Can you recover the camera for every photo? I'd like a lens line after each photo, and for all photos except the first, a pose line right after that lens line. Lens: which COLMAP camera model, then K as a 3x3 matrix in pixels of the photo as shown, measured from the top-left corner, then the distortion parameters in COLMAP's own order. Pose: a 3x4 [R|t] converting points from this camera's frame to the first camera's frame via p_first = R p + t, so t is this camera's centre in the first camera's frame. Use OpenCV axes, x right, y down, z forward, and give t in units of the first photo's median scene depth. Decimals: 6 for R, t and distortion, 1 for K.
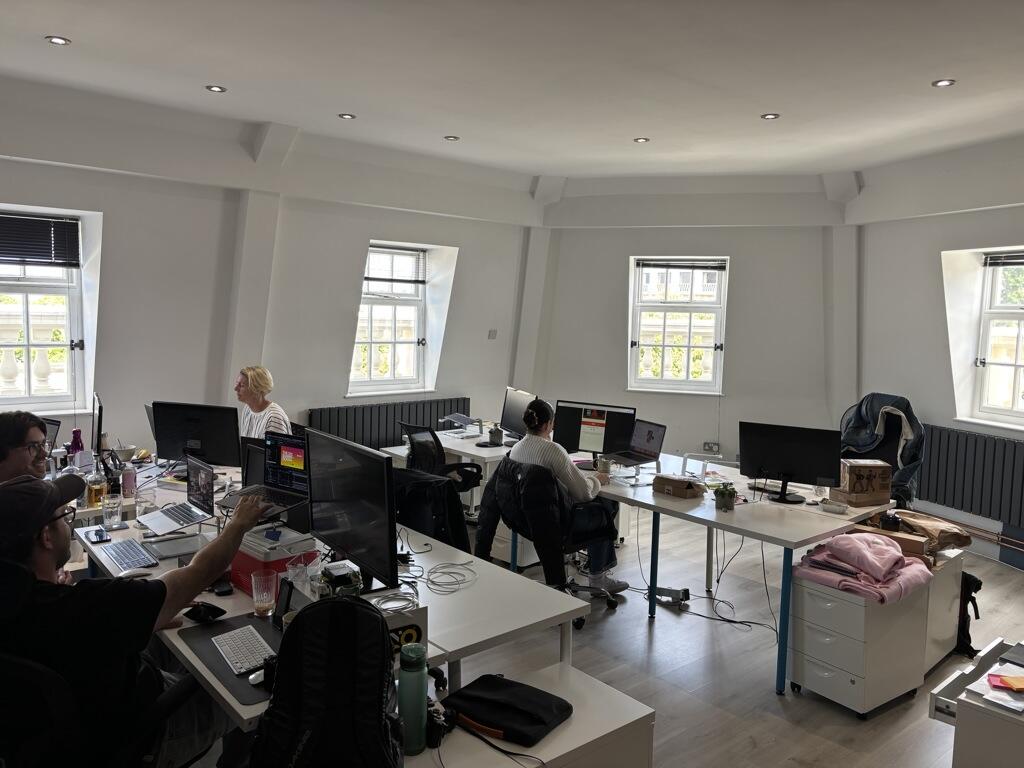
lens RADIAL K [[779.0, 0, 514.5], [0, 779.0, 381.5], [0, 0, 1]] dist [0.031530, 0.001576]
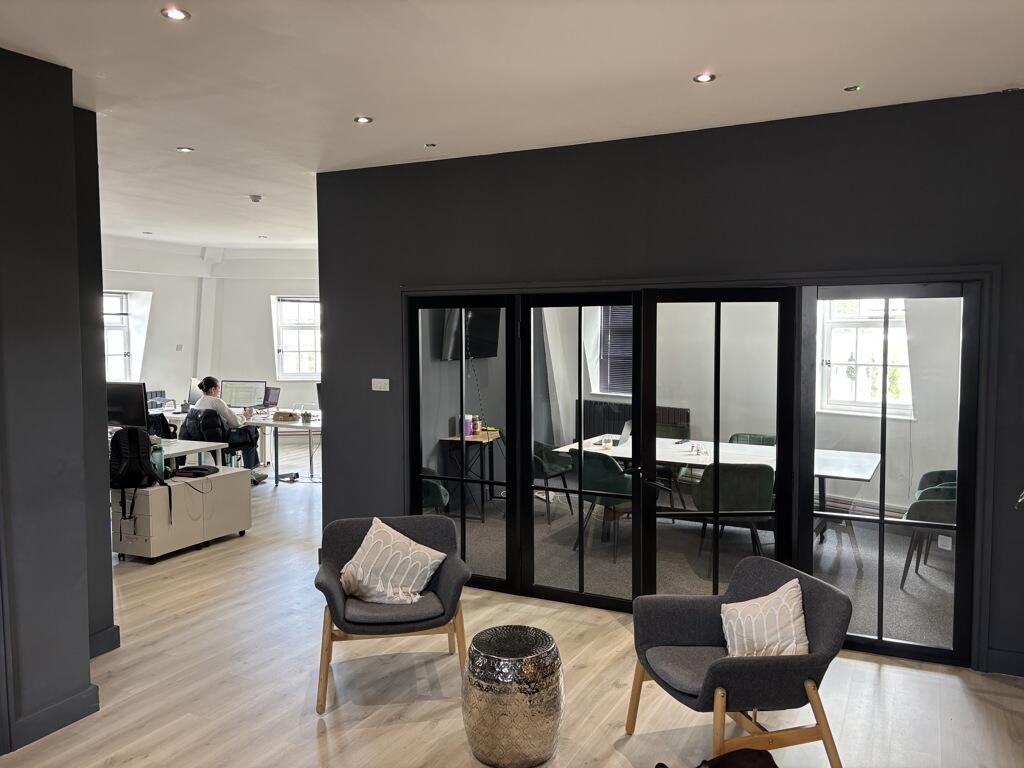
lens RADIAL K [[779.0, 0, 508.1], [0, 779.0, 378.3], [0, 0, 1]] dist [0.031530, 0.001576]
pose [[0.931256, -0.050466, 0.360853, 0.015208], [0.061714, 0.997899, -0.019707, 0.073880], [-0.359100, 0.040622, 0.932415, -0.698831]]
